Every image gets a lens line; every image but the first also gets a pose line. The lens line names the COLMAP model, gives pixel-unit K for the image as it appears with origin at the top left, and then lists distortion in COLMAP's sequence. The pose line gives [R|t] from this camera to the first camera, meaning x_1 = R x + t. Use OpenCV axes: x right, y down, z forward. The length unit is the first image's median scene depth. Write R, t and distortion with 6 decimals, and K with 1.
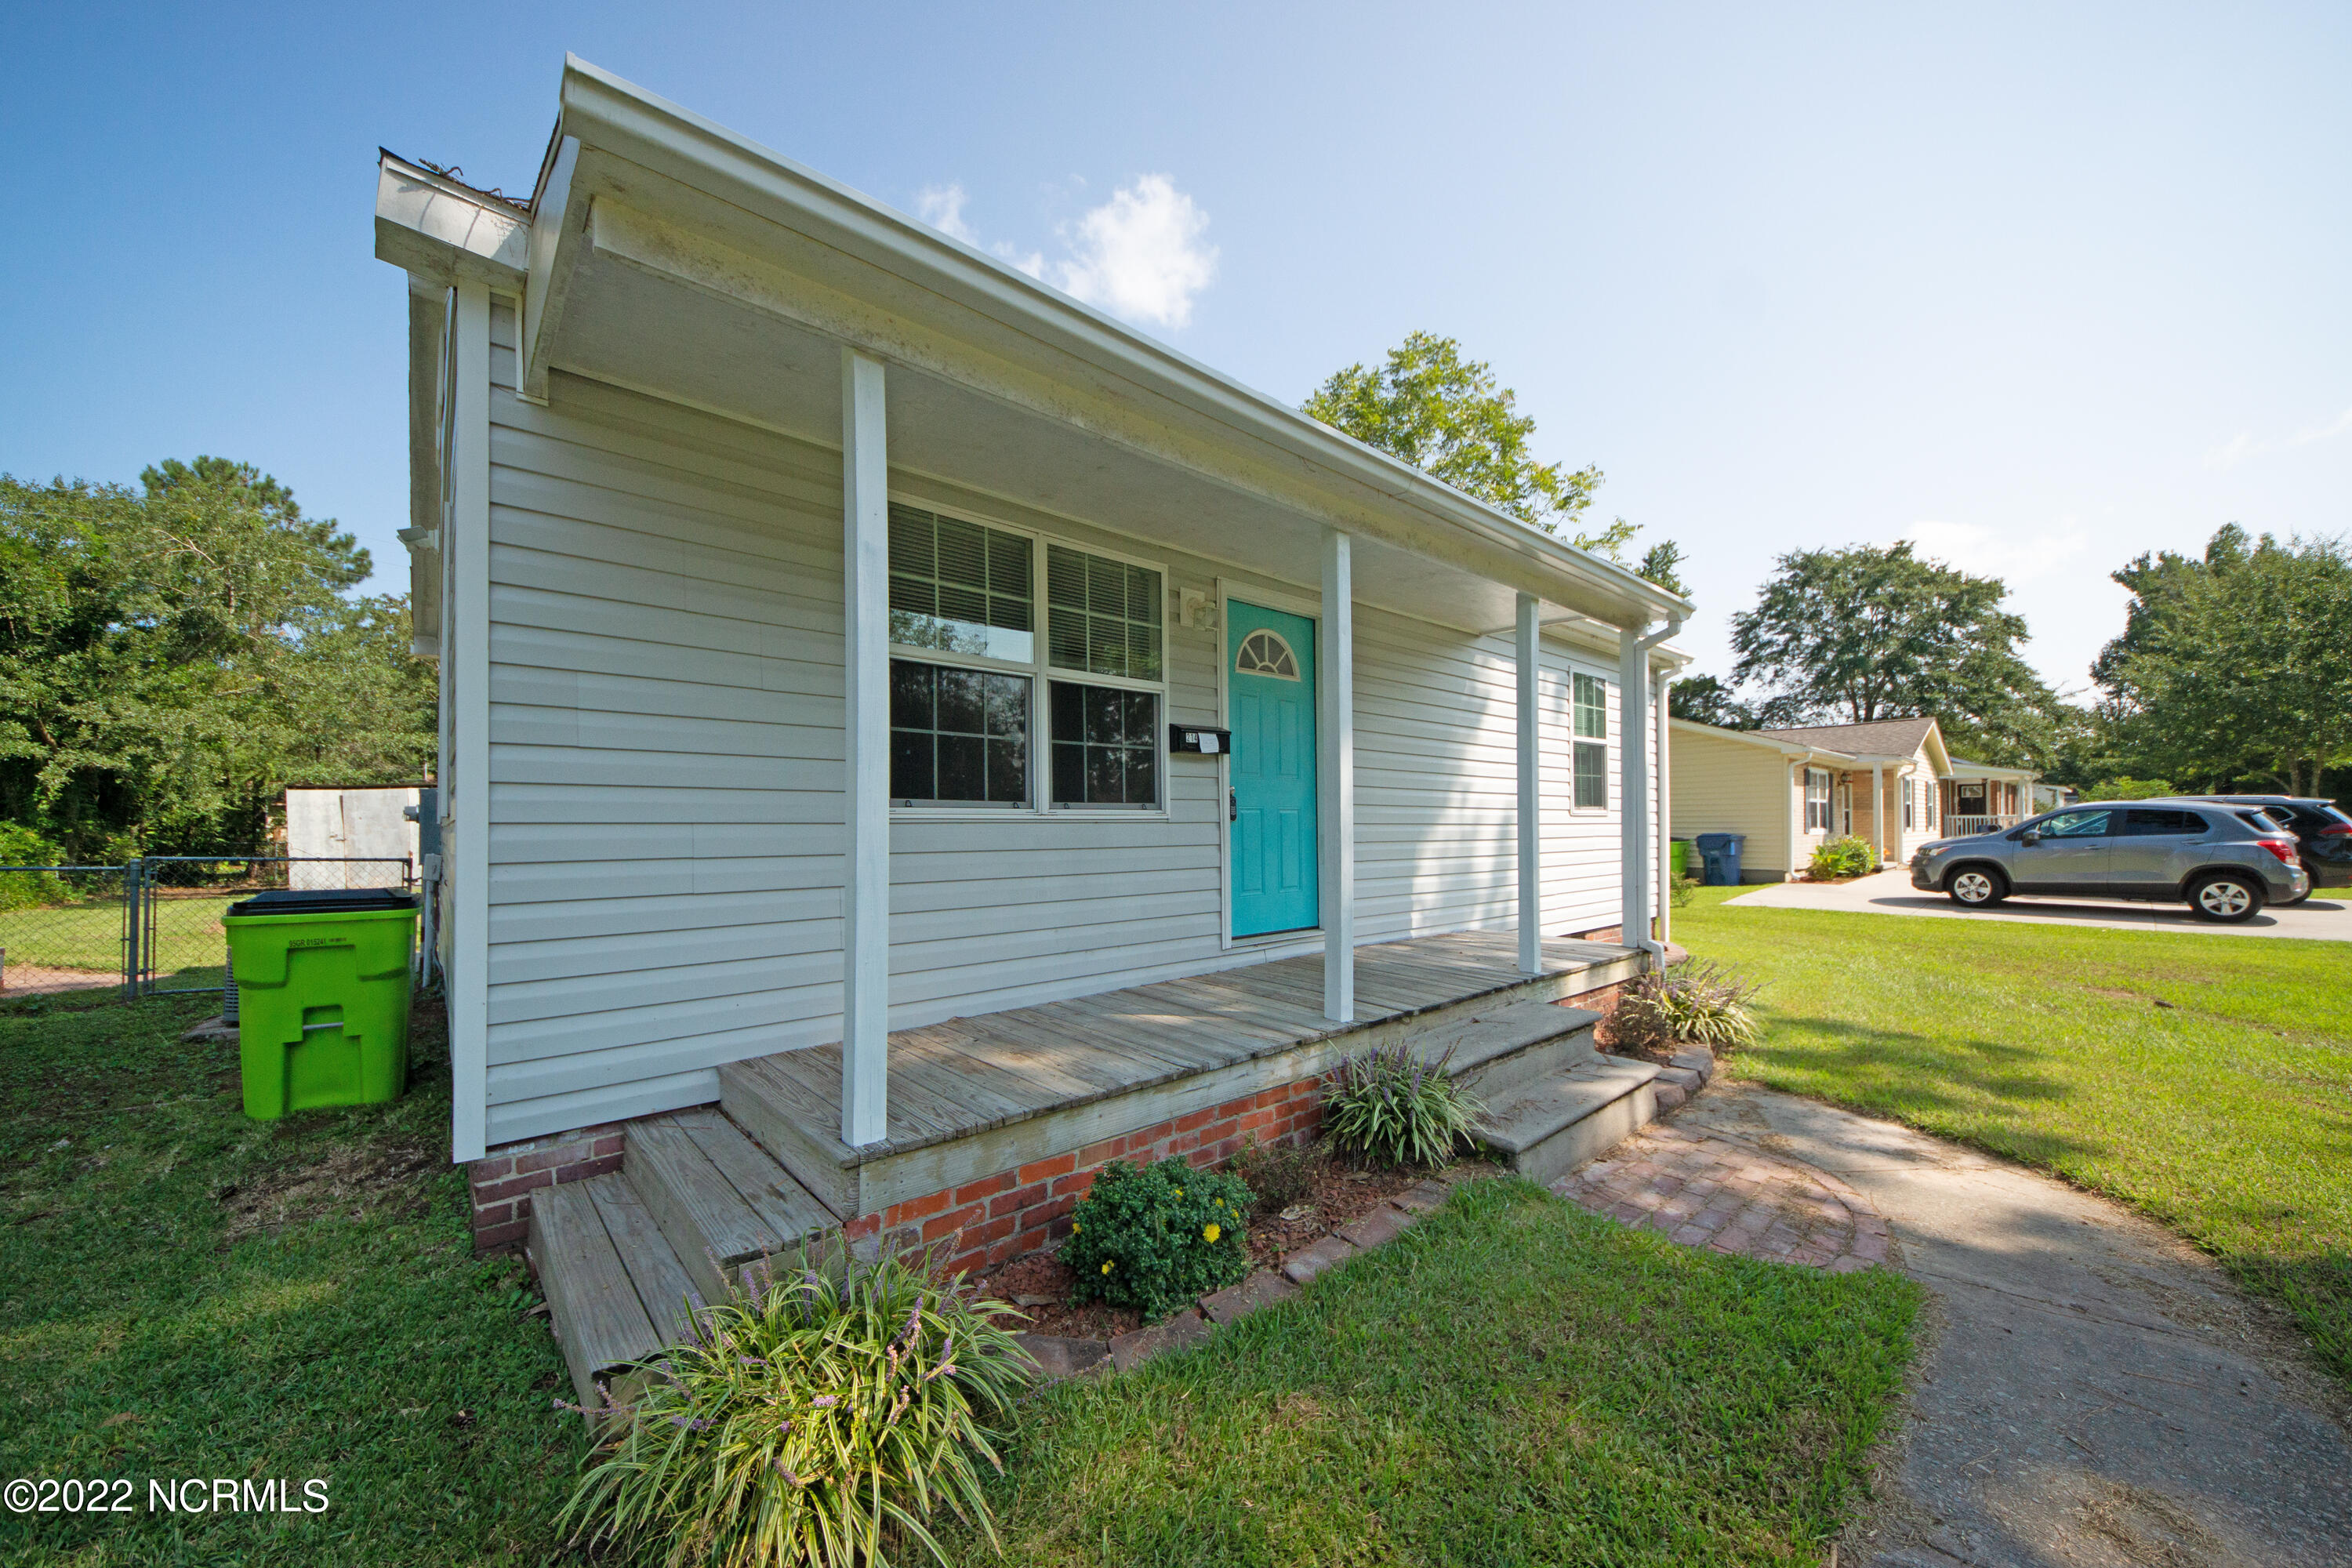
lens RADIAL K [[833.4, 0, 1162.0], [0, 833.4, 817.6], [0, 0, 1]] dist [0.031599, -0.020656]
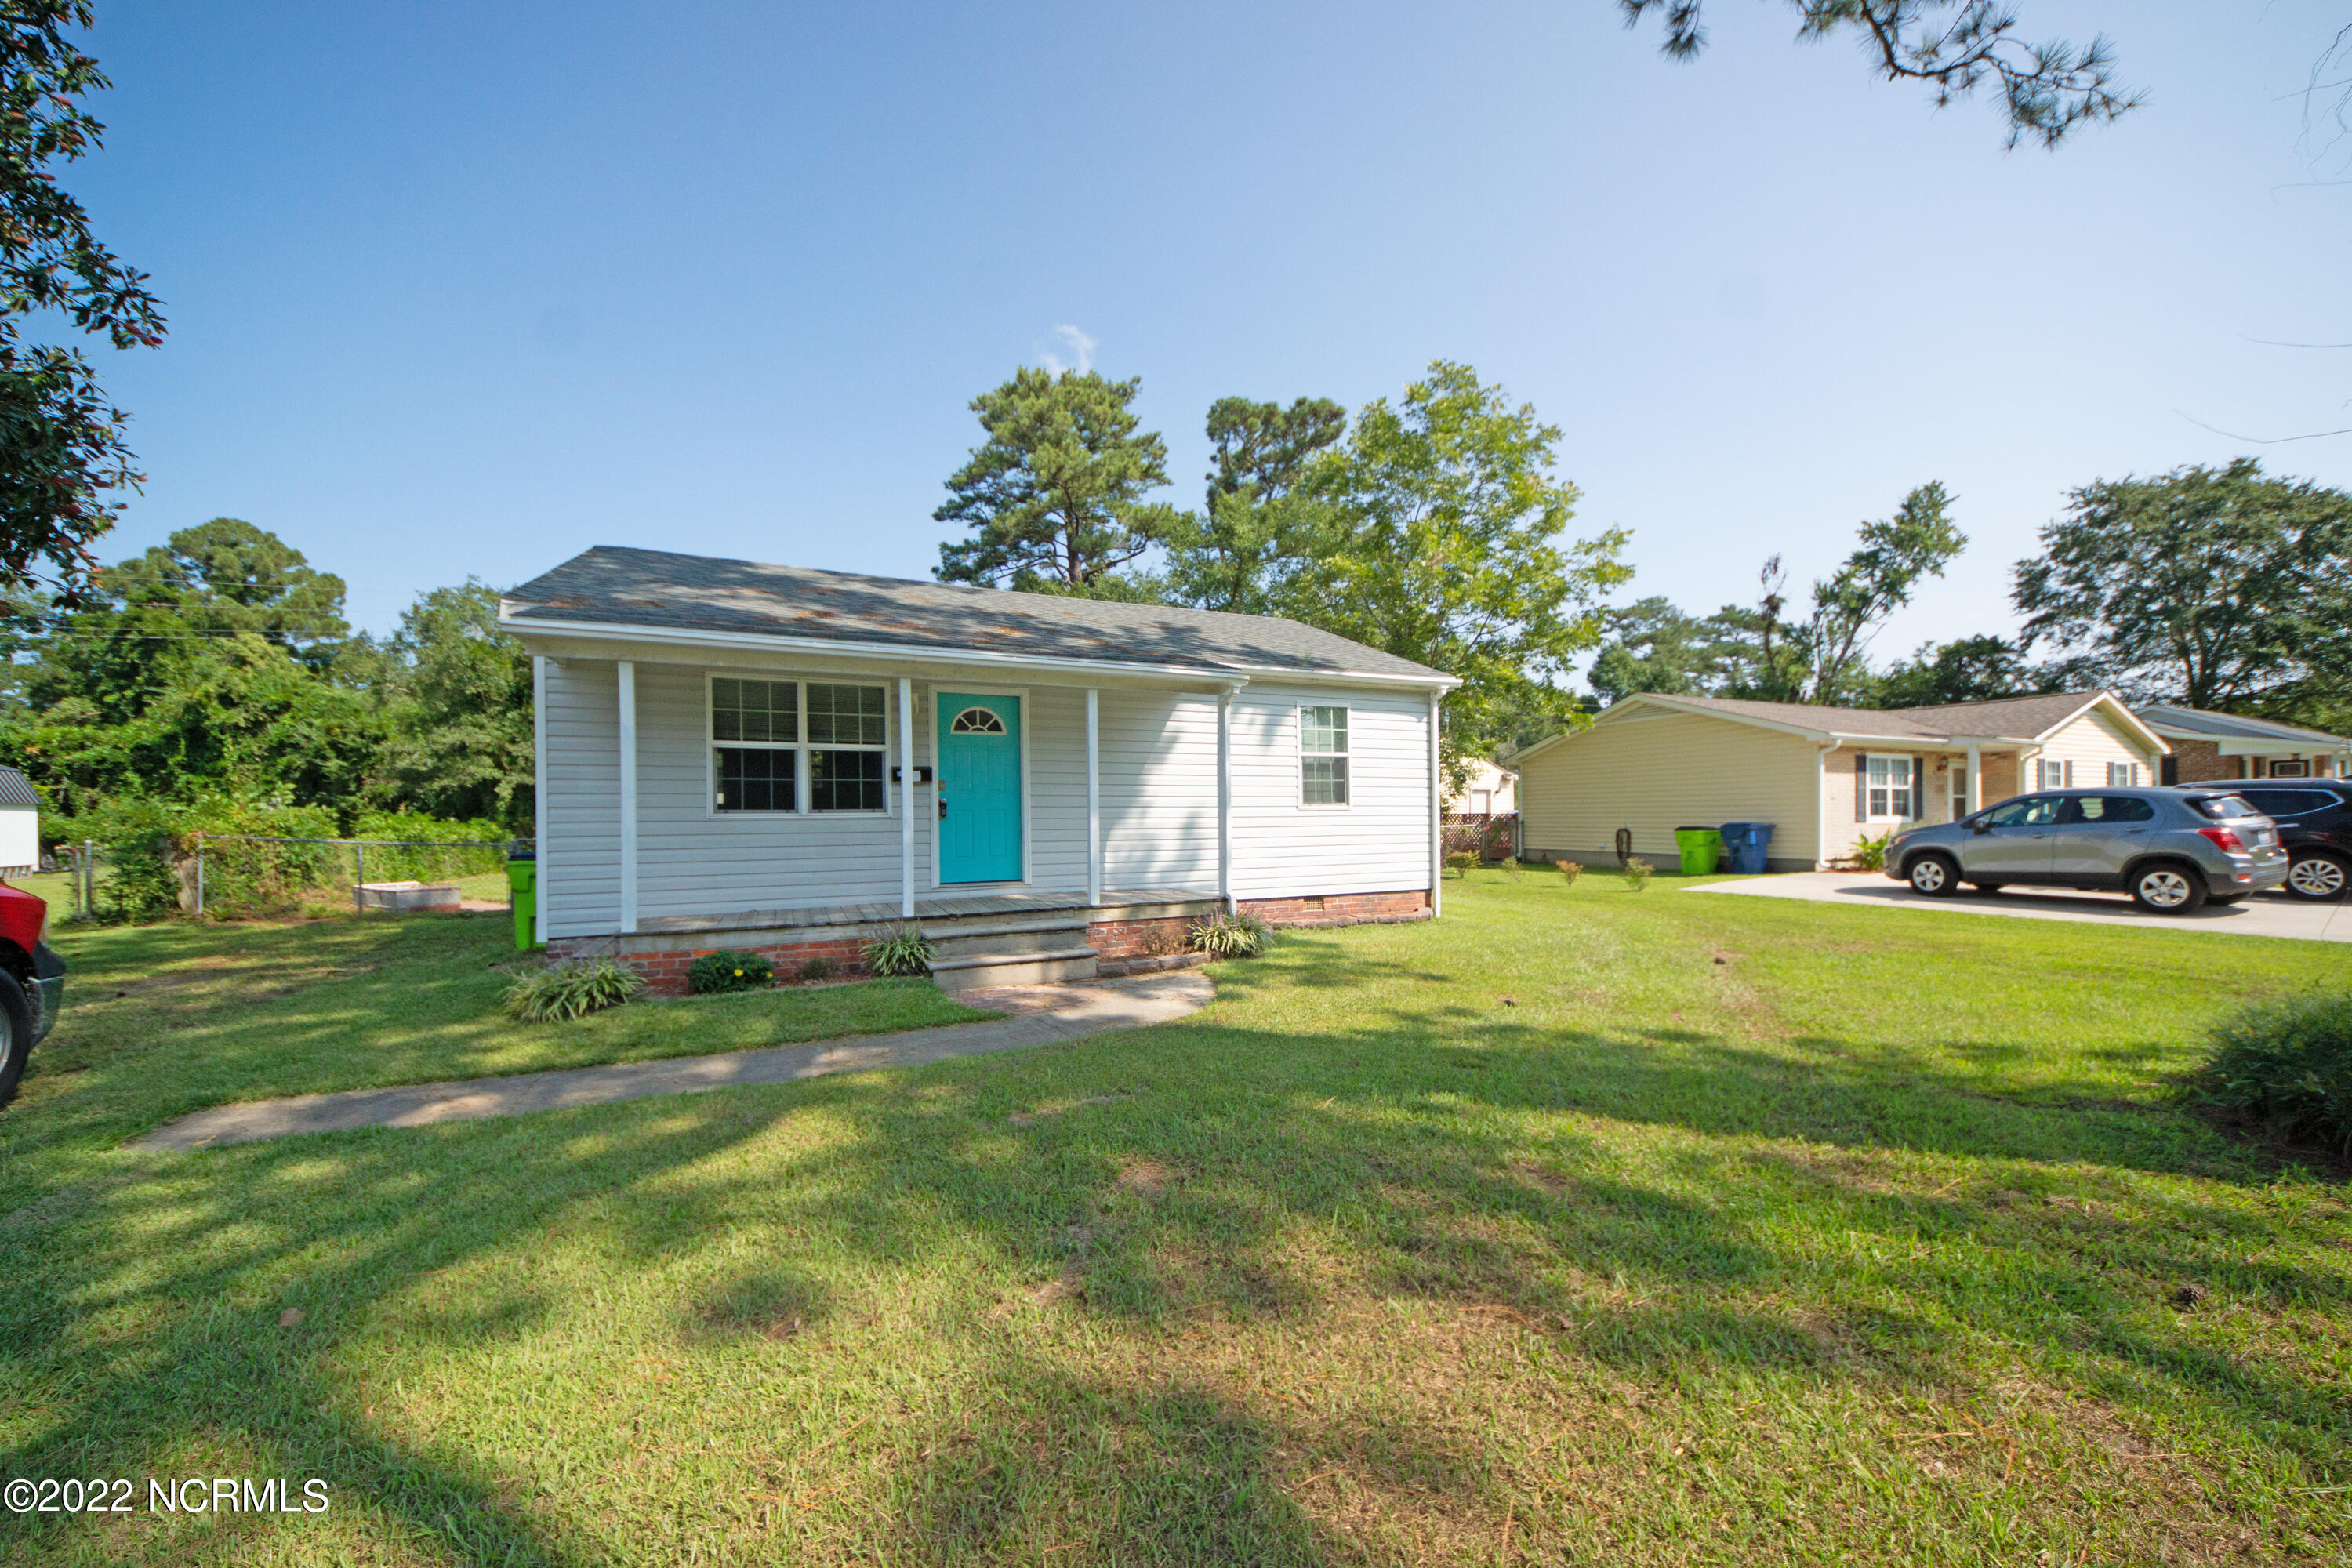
lens RADIAL K [[830.9, 0, 1161.4], [0, 830.9, 820.5], [0, 0, 1]] dist [0.020001, -0.014047]
pose [[0.957493, -0.004000, -0.288427, 1.159743], [0.008459, 0.999863, 0.014214, -0.012927], [0.288331, -0.016050, 0.957396, -0.640993]]
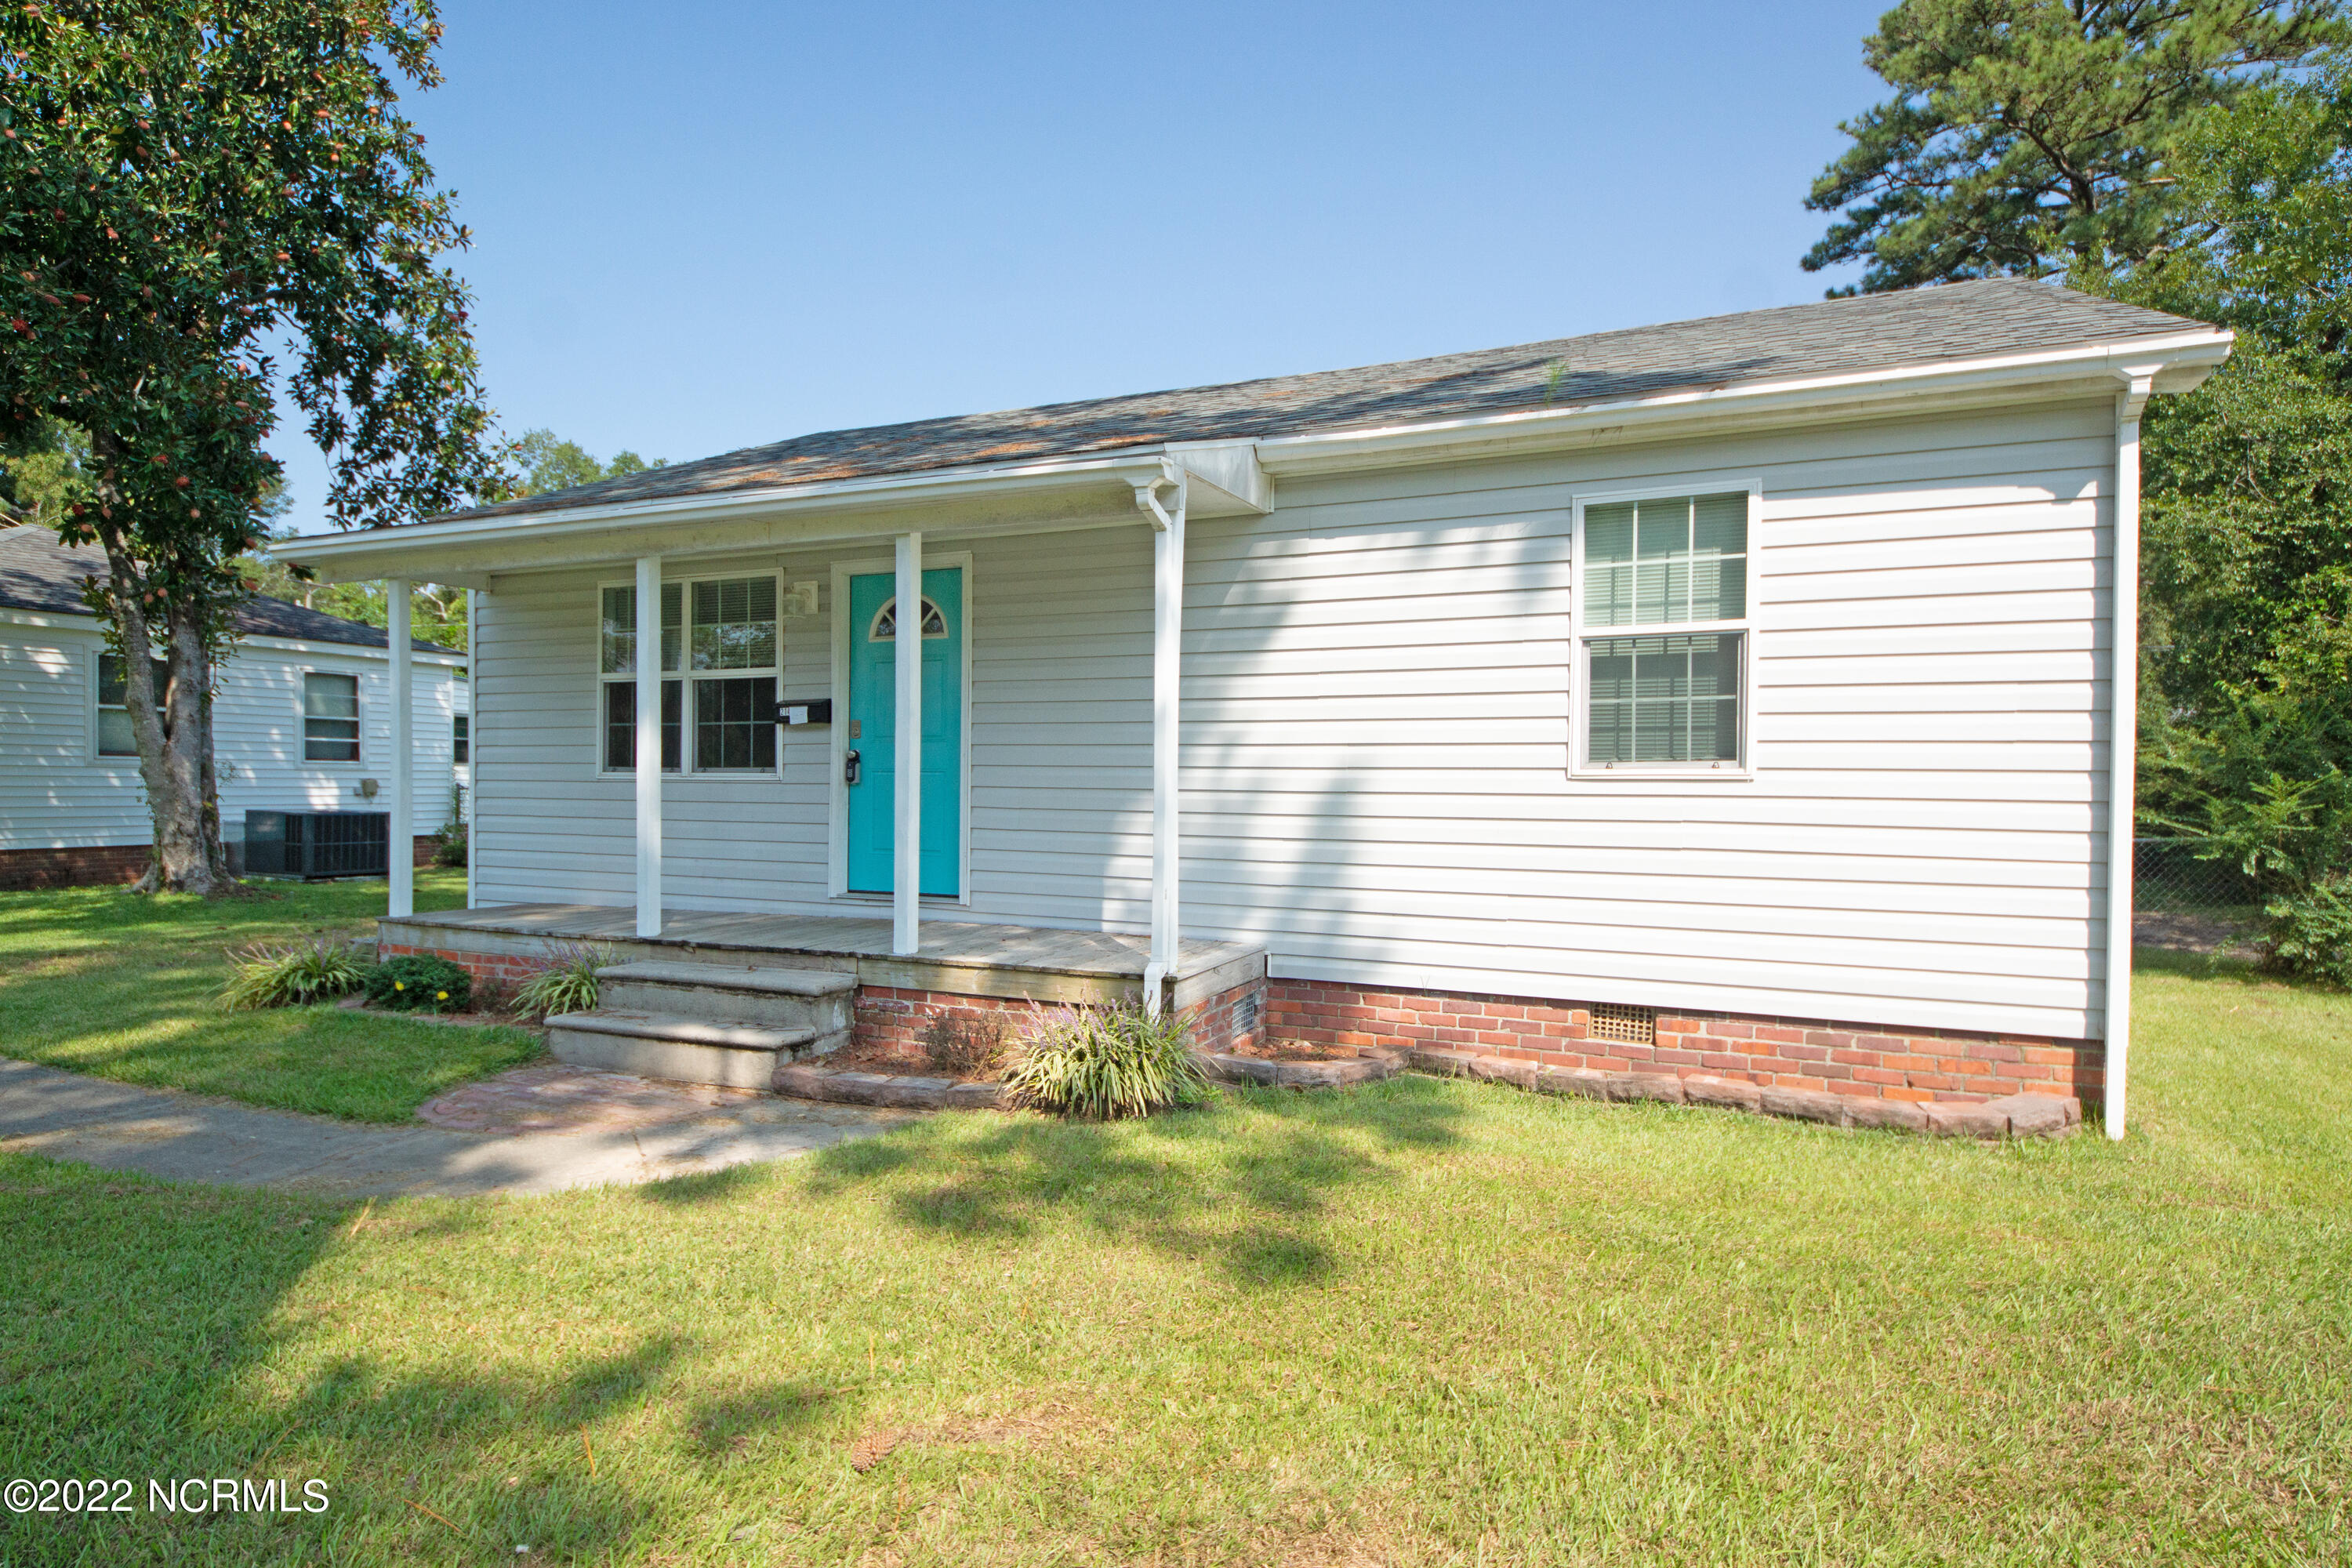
lens RADIAL K [[1255.0, 0, 1170.7], [0, 1255.0, 813.1], [0, 0, 1]] dist [0.025432, -0.027219]
pose [[0.424599, 0.028626, -0.904929, 1.921176], [-0.003158, 0.999541, 0.030137, -0.007602], [0.905376, -0.009938, 0.424494, 0.751186]]
